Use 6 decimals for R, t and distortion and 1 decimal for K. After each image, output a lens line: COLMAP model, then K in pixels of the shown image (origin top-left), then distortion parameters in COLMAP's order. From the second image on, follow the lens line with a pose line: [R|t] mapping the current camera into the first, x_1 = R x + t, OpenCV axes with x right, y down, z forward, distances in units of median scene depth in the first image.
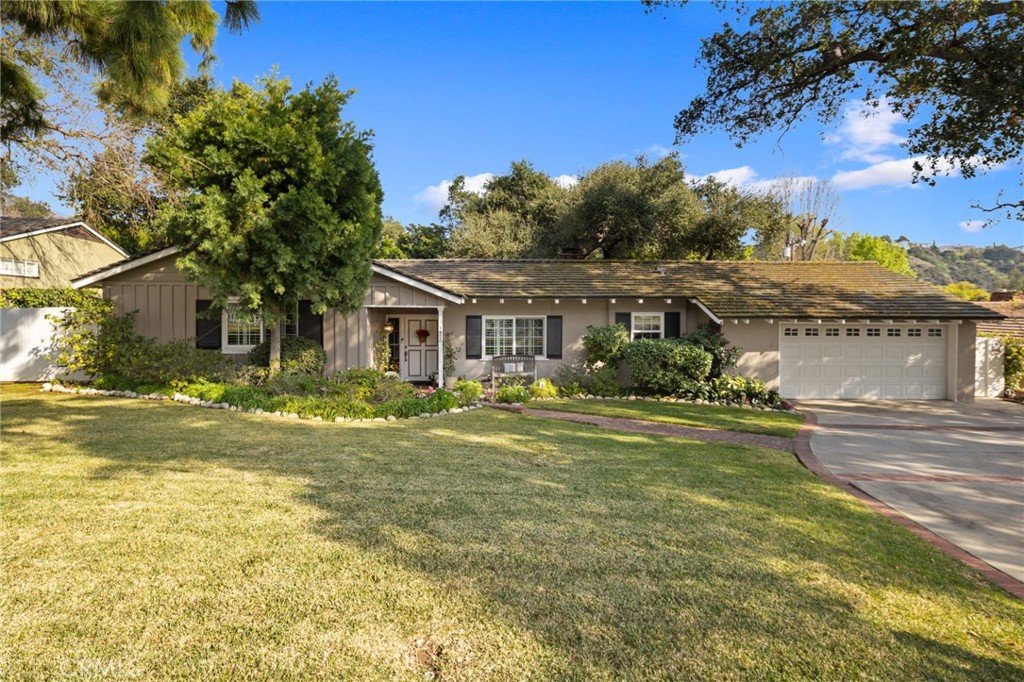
lens RADIAL K [[498.1, 0, 510.4], [0, 498.1, 301.5], [0, 0, 1]] dist [-0.000683, -0.000475]
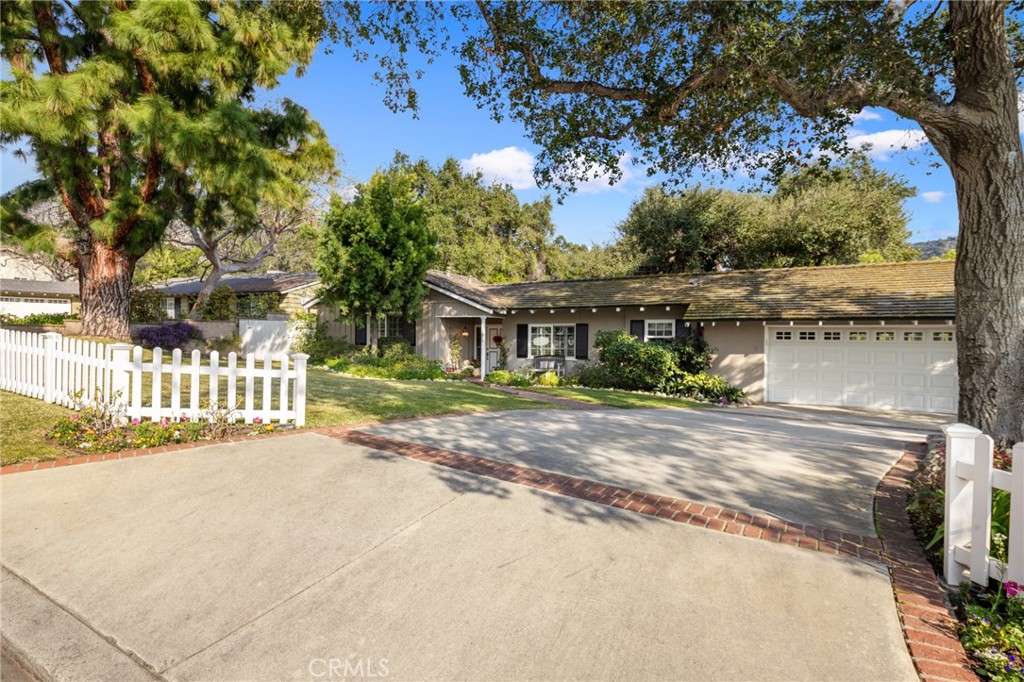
lens RADIAL K [[498.1, 0, 510.4], [0, 498.1, 301.5], [0, 0, 1]] dist [-0.000683, -0.000475]
pose [[0.871346, -0.032431, -0.489596, 0.574358], [0.003842, 0.998234, -0.059285, 0.049597], [0.490654, 0.049777, 0.869932, -0.153035]]
